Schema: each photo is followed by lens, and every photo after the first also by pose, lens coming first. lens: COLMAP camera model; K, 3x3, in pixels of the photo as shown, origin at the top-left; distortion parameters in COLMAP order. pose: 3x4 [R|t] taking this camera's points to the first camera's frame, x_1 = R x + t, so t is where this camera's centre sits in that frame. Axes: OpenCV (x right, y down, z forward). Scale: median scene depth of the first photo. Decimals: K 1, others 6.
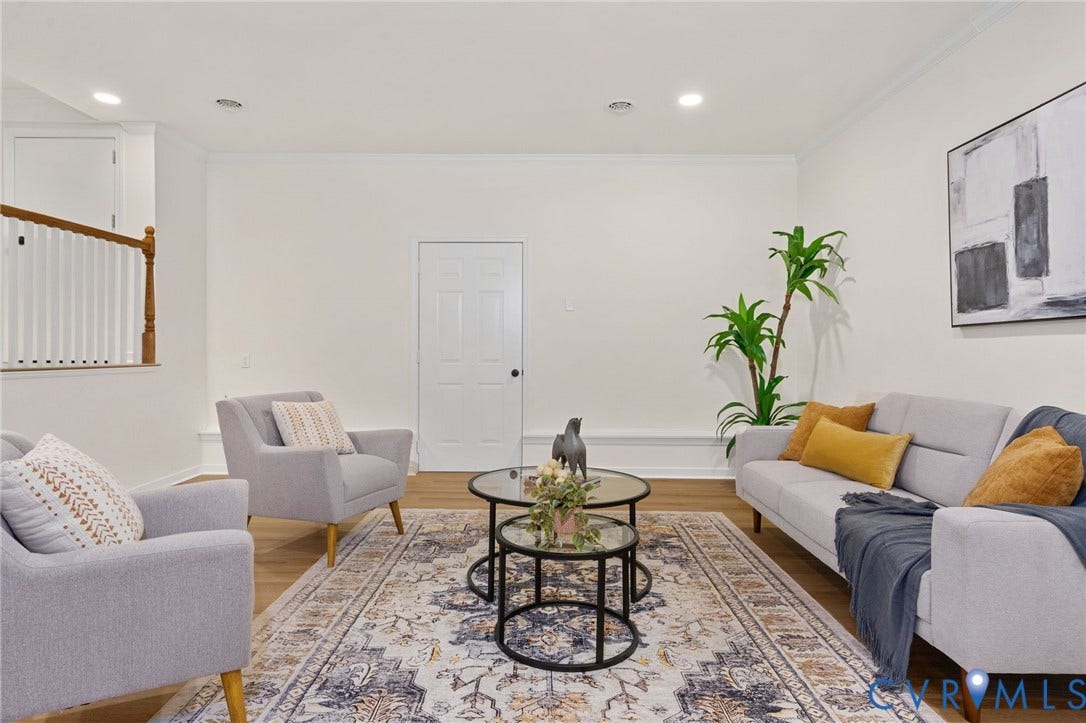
lens RADIAL K [[635.9, 0, 567.1], [0, 635.9, 344.6], [0, 0, 1]] dist [-0.000901, 0.004245]
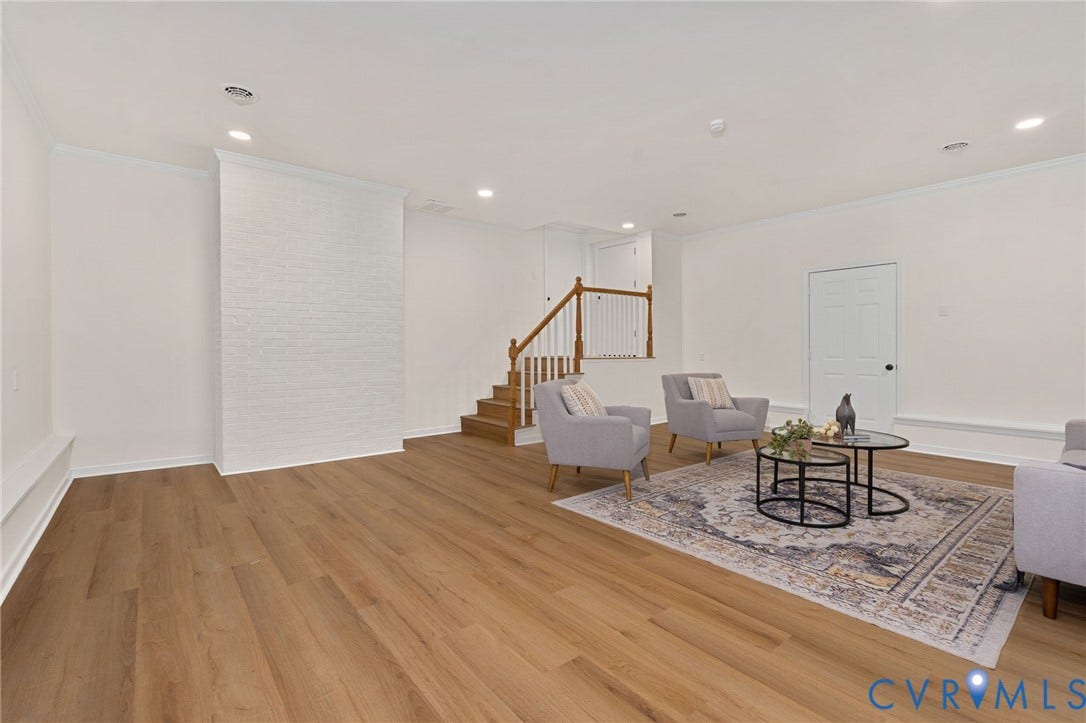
lens RADIAL K [[493.1, 0, 539.0], [0, 493.1, 356.9], [0, 0, 1]] dist [0.001080, 0.002423]
pose [[0.631020, 0.008159, -0.775724, 0.476886], [0.009218, 0.999795, 0.018014, -0.000228], [0.775712, -0.018517, 0.630816, -0.322073]]
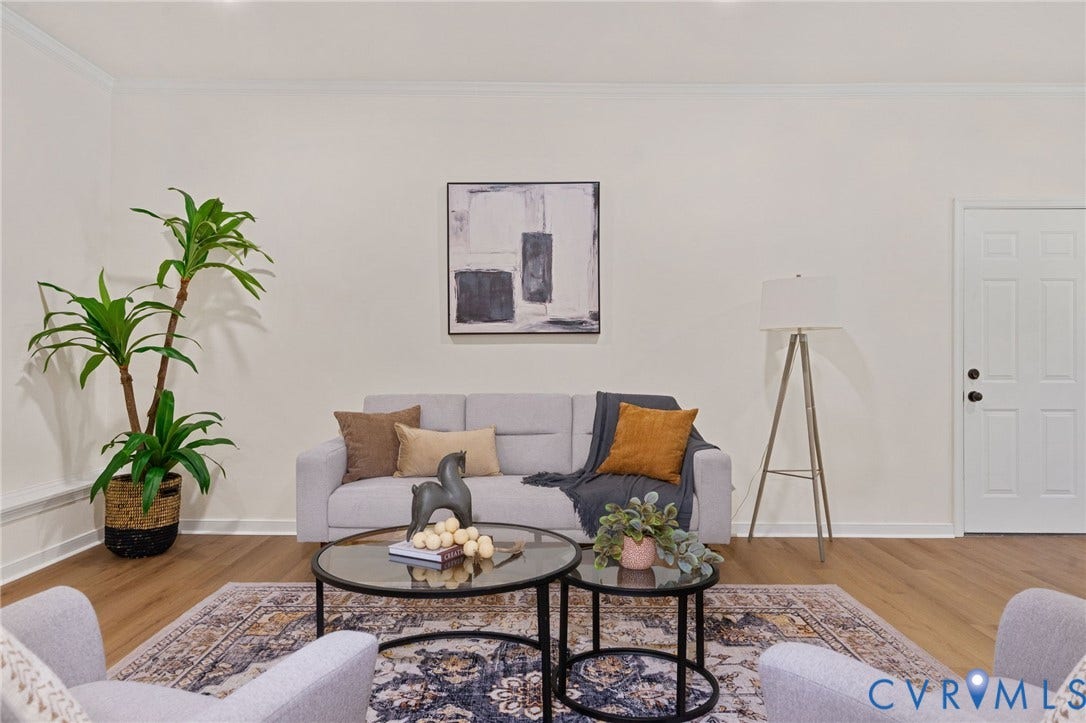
lens RADIAL K [[716.6, 0, 542.4], [0, 716.6, 356.0], [0, 0, 1]] dist [-0.012812, -0.003600]
pose [[0.001298, -0.005436, 0.999984, -0.785100], [-0.010177, 0.999933, 0.005449, 0.003607], [-0.999947, -0.010184, 0.001242, 0.913232]]
